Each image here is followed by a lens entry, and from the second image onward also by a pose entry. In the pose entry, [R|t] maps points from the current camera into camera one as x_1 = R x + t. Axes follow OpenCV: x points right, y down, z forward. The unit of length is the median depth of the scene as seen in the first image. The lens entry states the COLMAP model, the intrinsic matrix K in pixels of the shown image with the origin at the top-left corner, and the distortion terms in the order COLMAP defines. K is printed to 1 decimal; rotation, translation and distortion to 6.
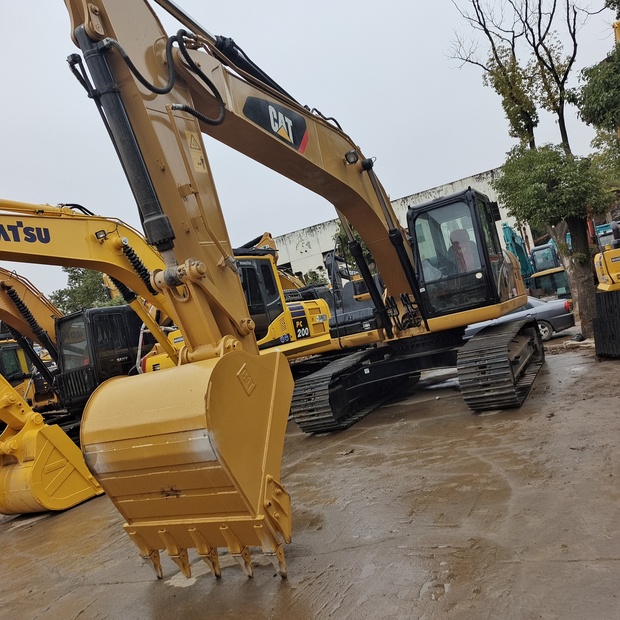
lens RADIAL K [[564.7, 0, 309.9], [0, 564.7, 316.6], [0, 0, 1]] dist [0.034339, 0.004087]
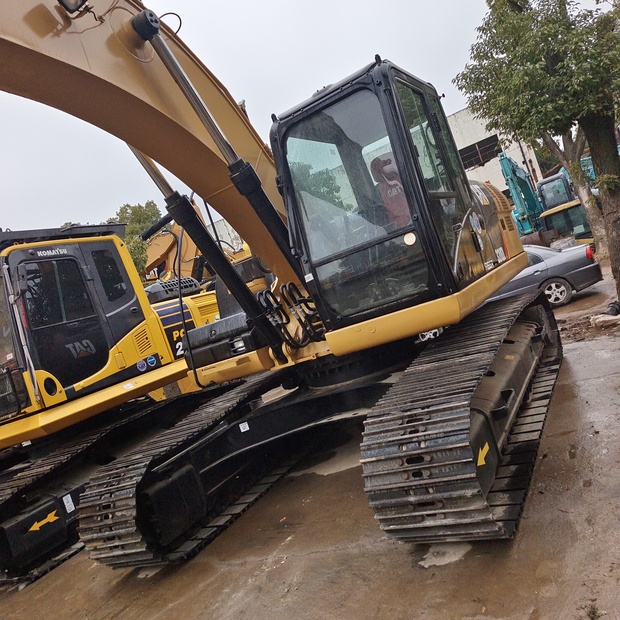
lens RADIAL K [[564.7, 0, 309.9], [0, 564.7, 316.6], [0, 0, 1]] dist [0.034339, 0.004087]
pose [[0.993937, -0.105024, -0.032551, 0.168844], [0.106948, 0.992174, 0.064449, -0.035849], [0.025527, -0.067540, 0.997390, 0.389874]]
